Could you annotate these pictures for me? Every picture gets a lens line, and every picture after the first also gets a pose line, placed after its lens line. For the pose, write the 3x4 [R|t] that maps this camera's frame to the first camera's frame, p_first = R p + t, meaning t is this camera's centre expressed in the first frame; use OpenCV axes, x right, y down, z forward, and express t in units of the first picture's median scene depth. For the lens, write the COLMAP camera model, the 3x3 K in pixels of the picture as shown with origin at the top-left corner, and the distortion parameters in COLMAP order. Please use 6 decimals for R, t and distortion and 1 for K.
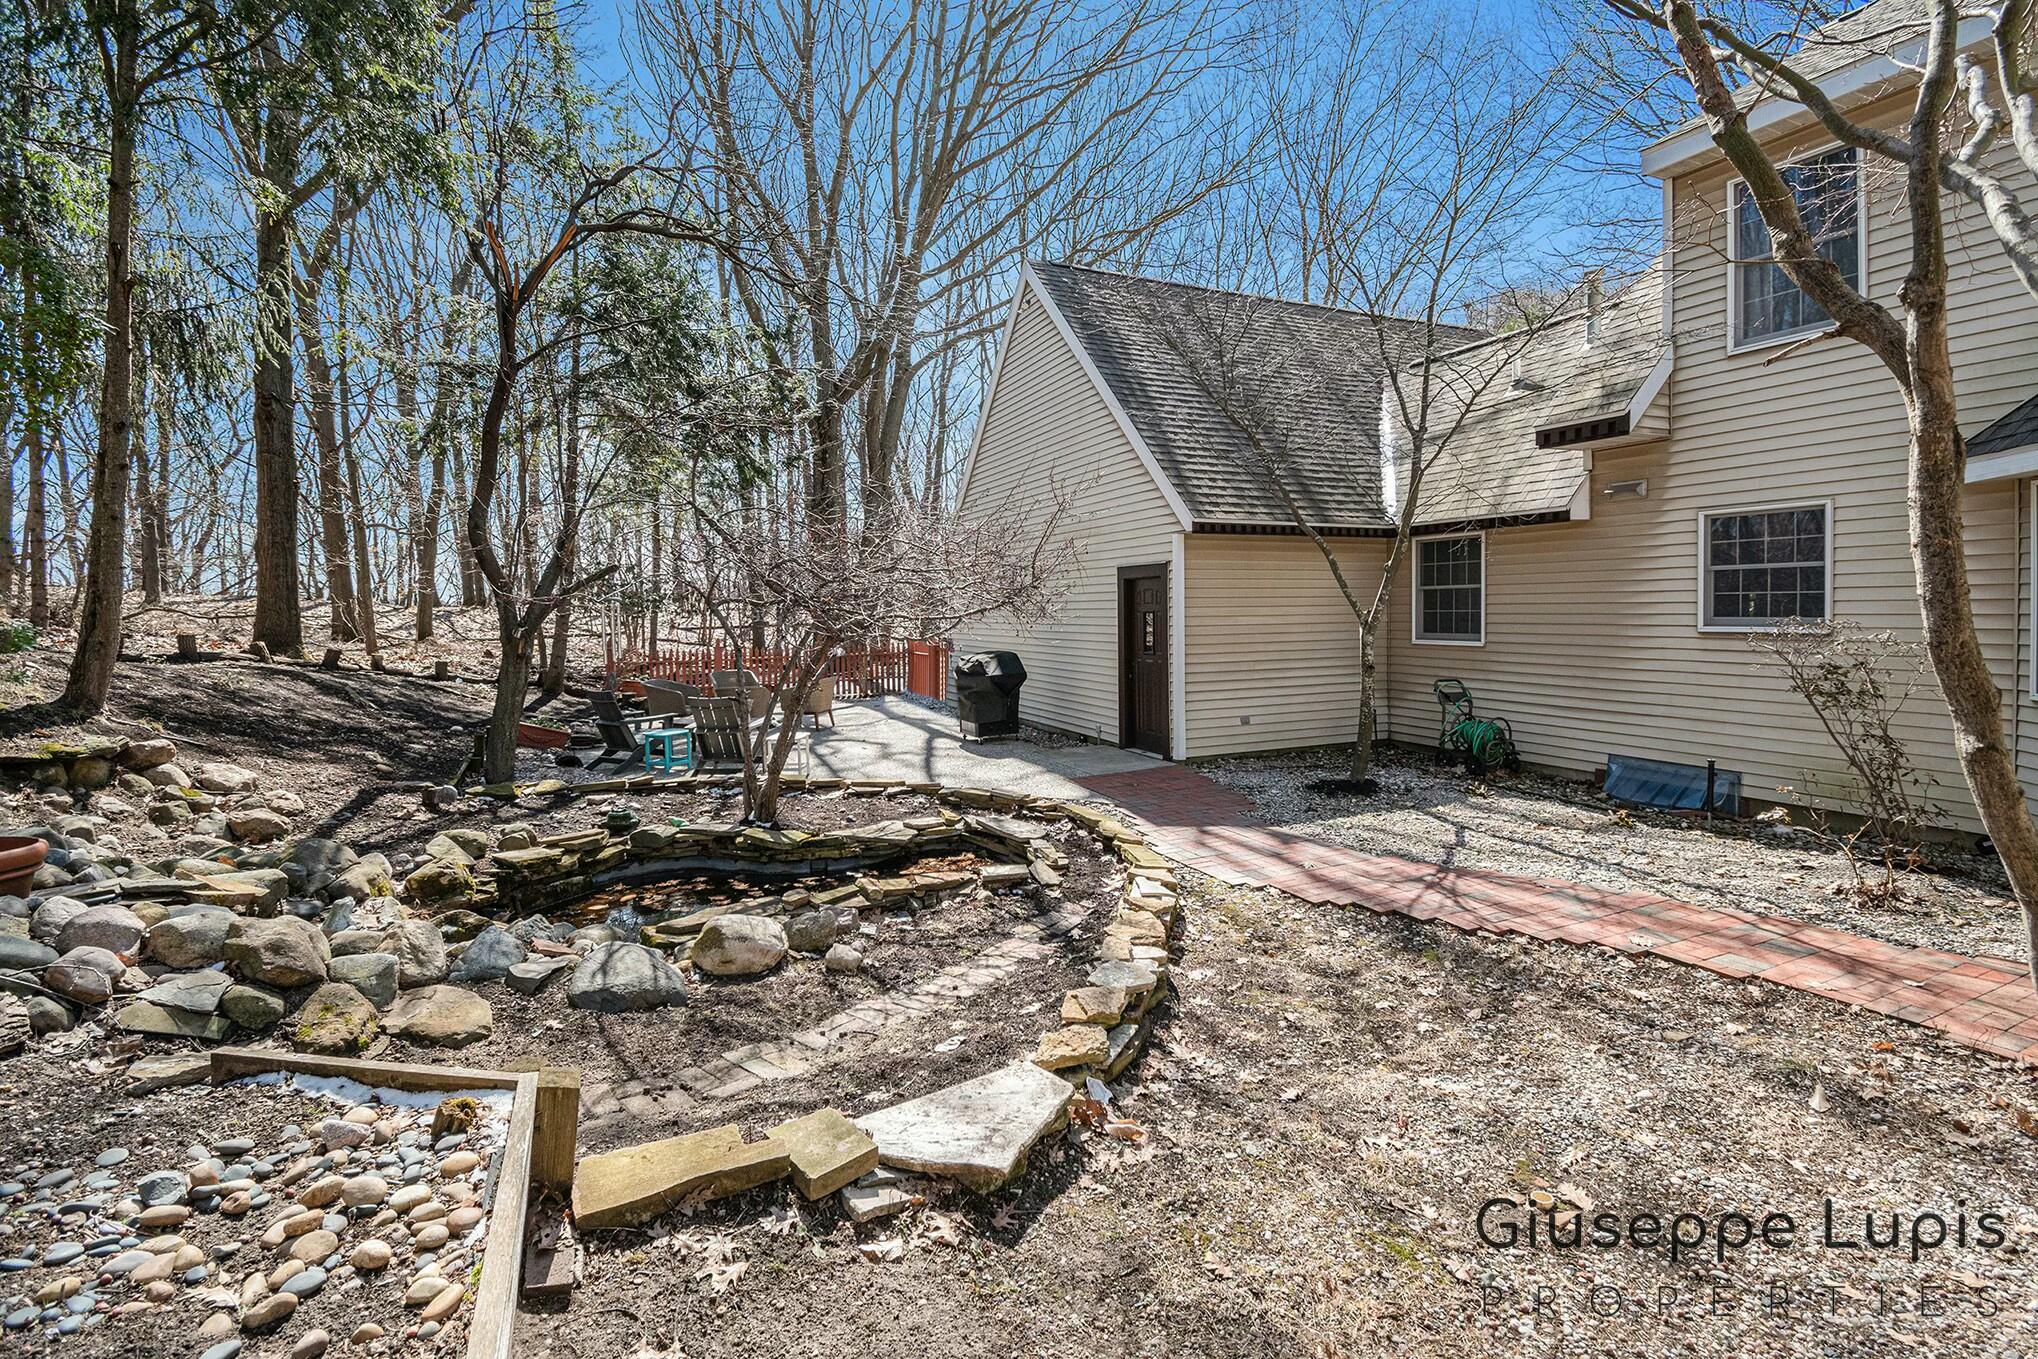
lens RADIAL K [[899.2, 0, 1017.6], [0, 899.2, 669.1], [0, 0, 1]] dist [0.011611, -0.015923]
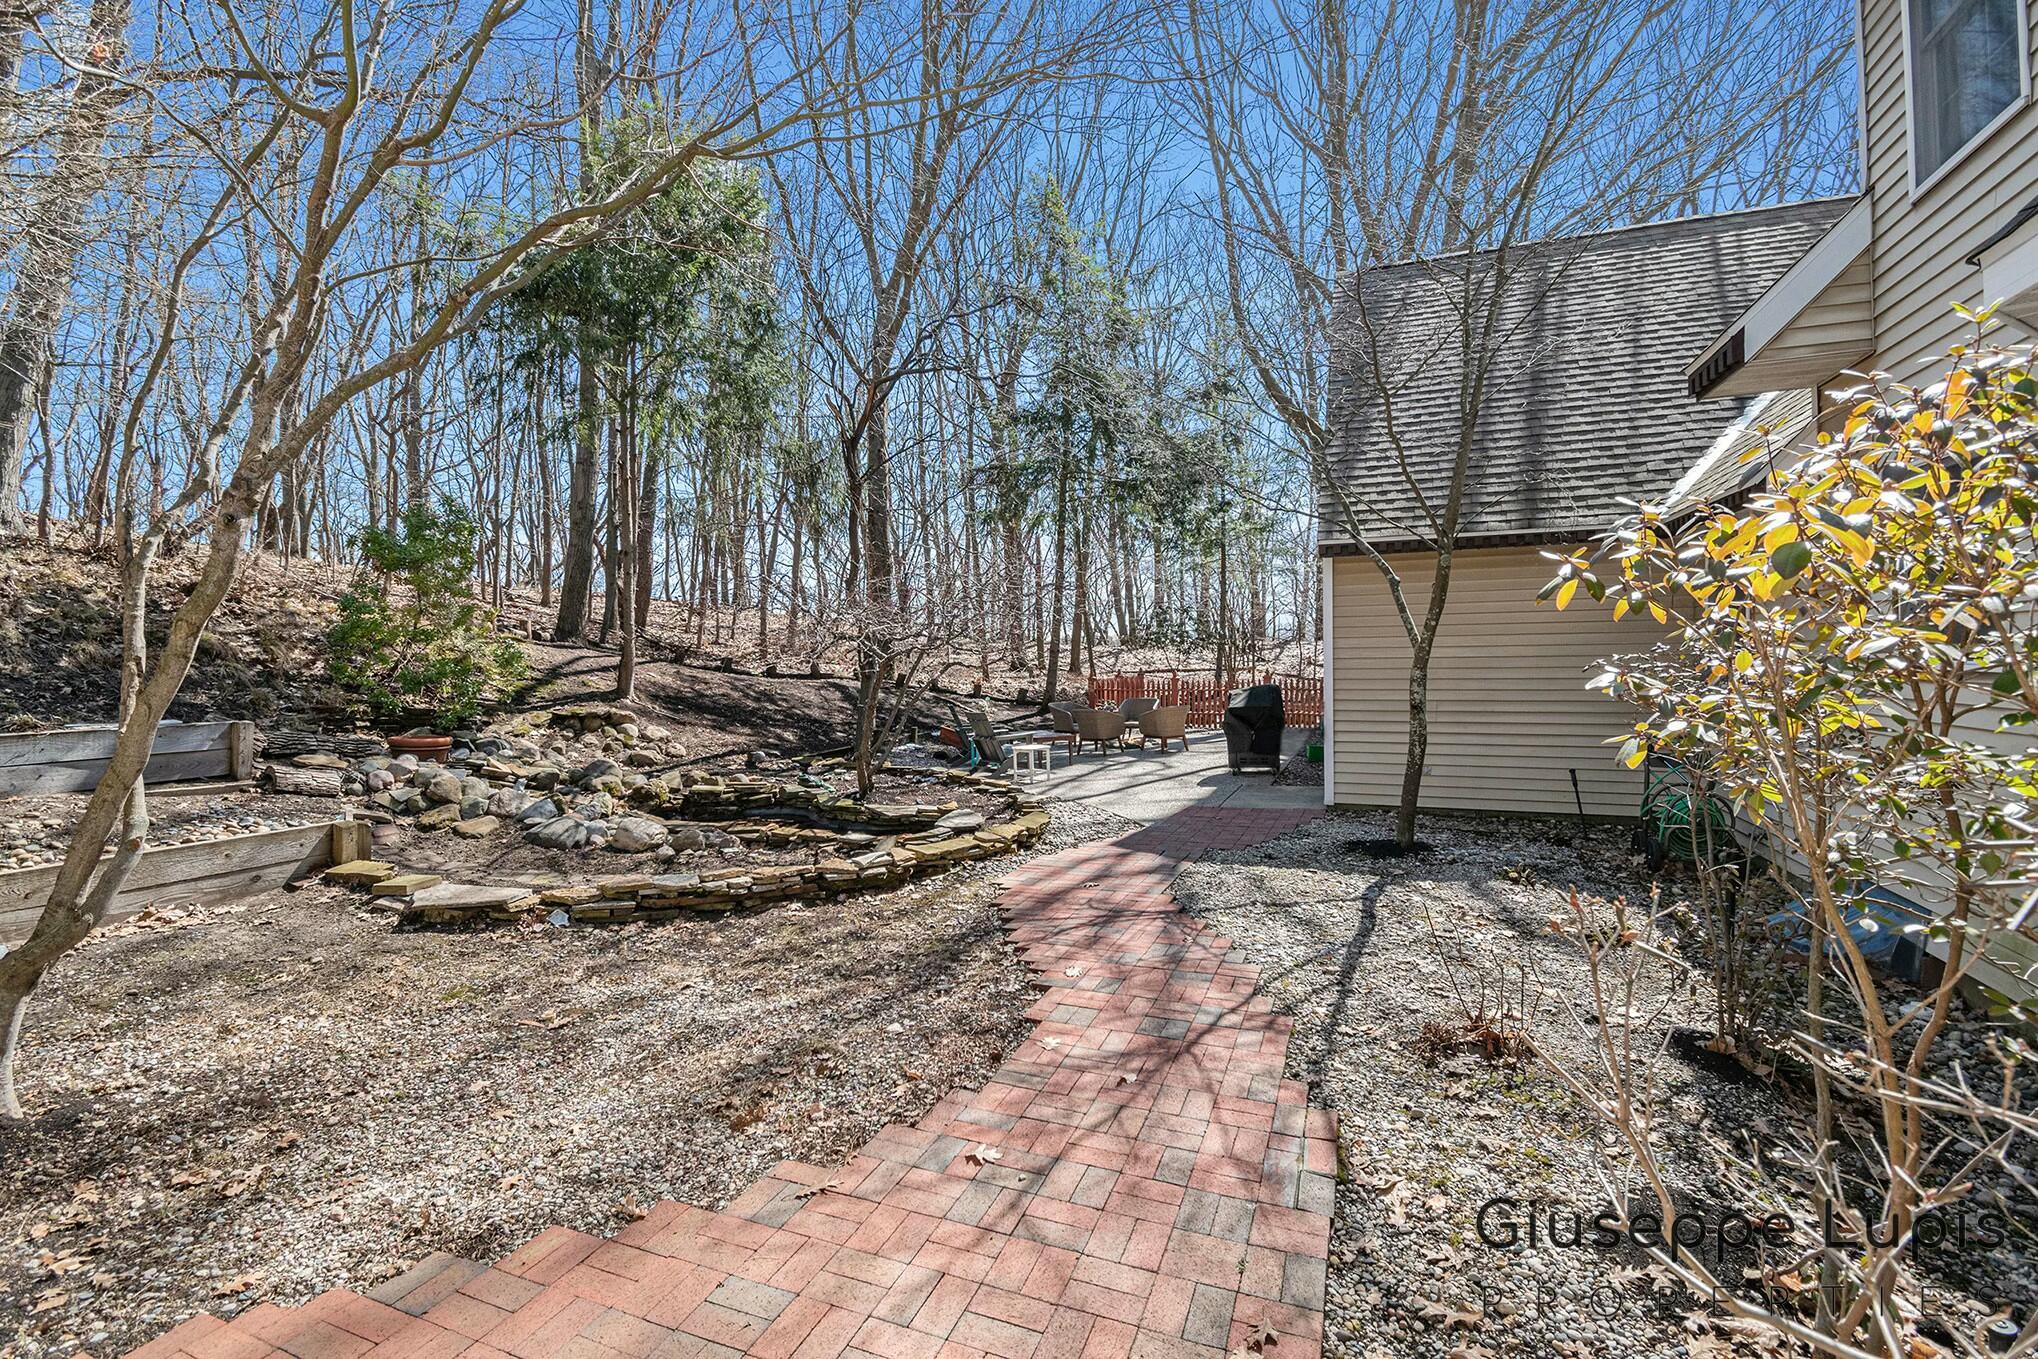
lens RADIAL K [[899.2, 0, 1017.6], [0, 899.2, 669.1], [0, 0, 1]] dist [0.011611, -0.015923]
pose [[0.690717, 0.010590, -0.723048, 1.512094], [-0.034637, 0.999230, -0.018453, -0.015345], [0.722295, 0.037790, 0.690551, 0.309641]]
